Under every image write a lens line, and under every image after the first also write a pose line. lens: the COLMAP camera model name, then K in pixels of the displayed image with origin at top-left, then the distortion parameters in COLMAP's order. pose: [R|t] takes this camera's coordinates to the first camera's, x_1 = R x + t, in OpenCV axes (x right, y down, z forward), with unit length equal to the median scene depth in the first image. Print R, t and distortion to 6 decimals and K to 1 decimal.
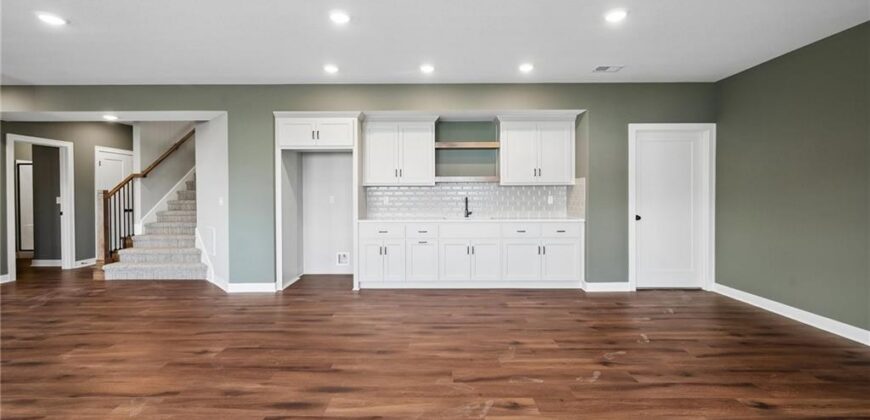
lens RADIAL K [[357.8, 0, 434.1], [0, 357.8, 193.9], [0, 0, 1]] dist [0.001676, 0.000119]
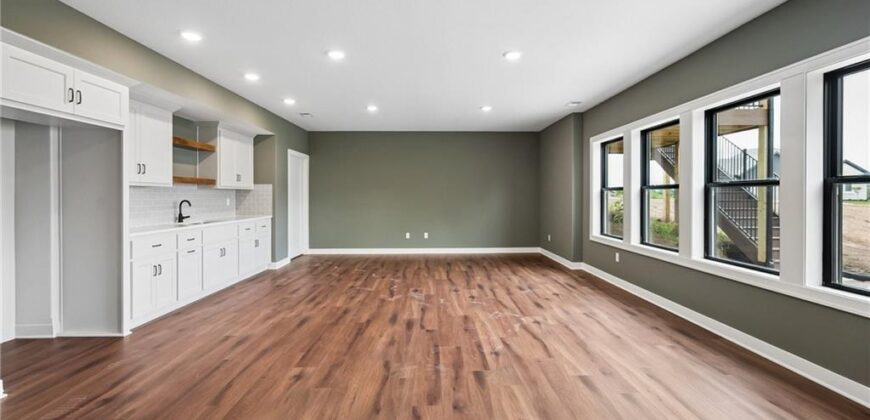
lens RADIAL K [[362.4, 0, 433.0], [0, 362.4, 197.6], [0, 0, 1]] dist [0.000419, 0.000050]
pose [[-0.007790, -0.001455, 0.999969, -0.934531], [0.003034, 0.999994, 0.001479, 0.002537], [-0.999965, 0.003046, -0.007785, 0.412550]]
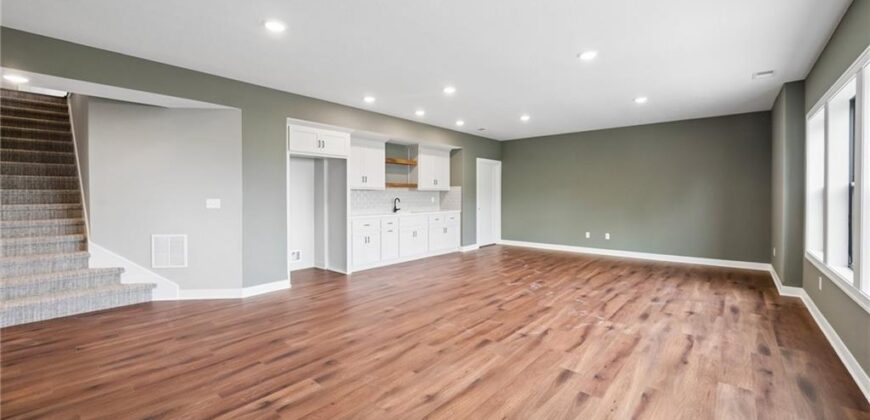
lens RADIAL K [[346.5, 0, 436.3], [0, 346.5, 198.9], [0, 0, 1]] dist [-0.001404, -0.000284]
pose [[0.650194, -0.004787, 0.759753, -0.933378], [-0.000847, 0.999975, 0.007025, 0.002138], [-0.759768, -0.005211, 0.650173, -0.001056]]
